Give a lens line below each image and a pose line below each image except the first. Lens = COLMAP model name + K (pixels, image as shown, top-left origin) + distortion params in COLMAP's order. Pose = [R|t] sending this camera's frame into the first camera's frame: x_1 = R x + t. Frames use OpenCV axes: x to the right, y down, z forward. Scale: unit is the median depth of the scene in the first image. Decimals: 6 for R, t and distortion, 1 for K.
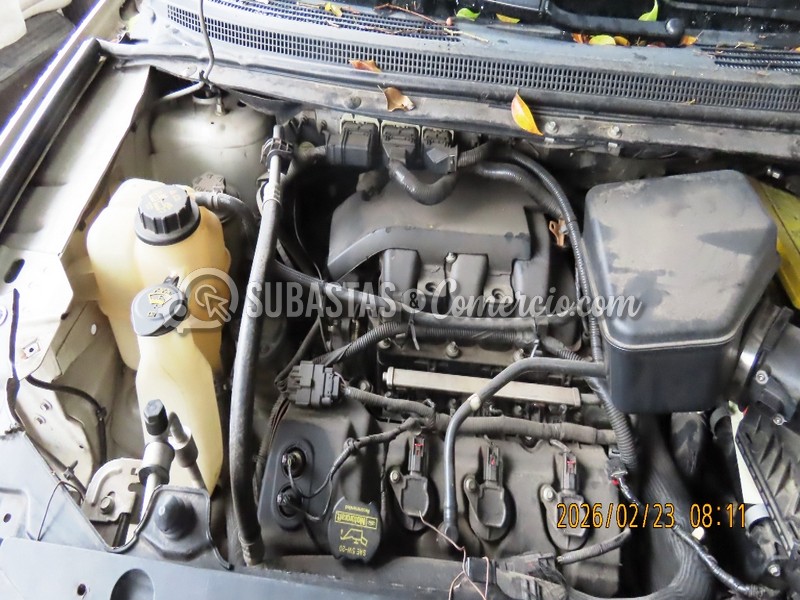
lens RADIAL K [[559.4, 0, 426.0], [0, 559.4, 297.9], [0, 0, 1]] dist [0.000700, 0.001025]
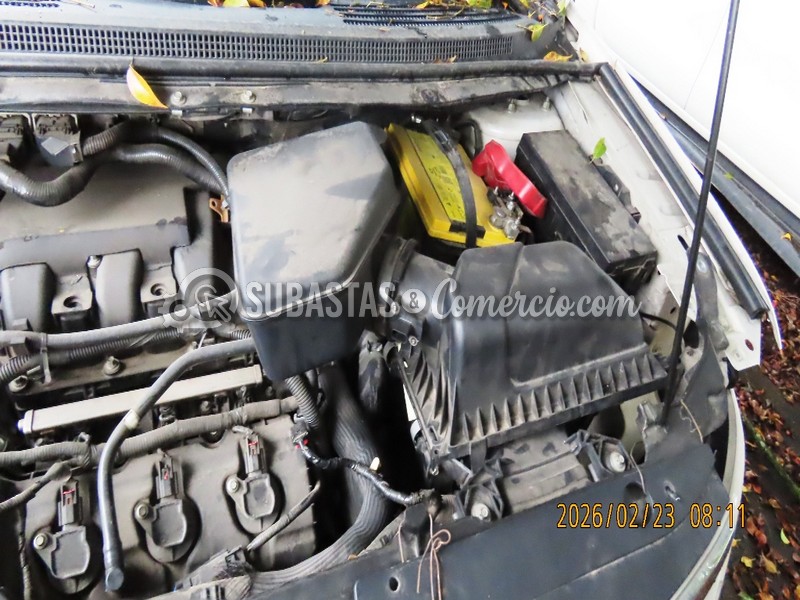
lens RADIAL K [[559.4, 0, 426.0], [0, 559.4, 297.9], [0, 0, 1]] dist [0.000700, 0.001025]
pose [[0.855861, -0.260788, 0.446645, 0.106599], [0.237025, 0.965319, 0.109445, 0.011004], [-0.459697, 0.012196, 0.887992, -0.001716]]
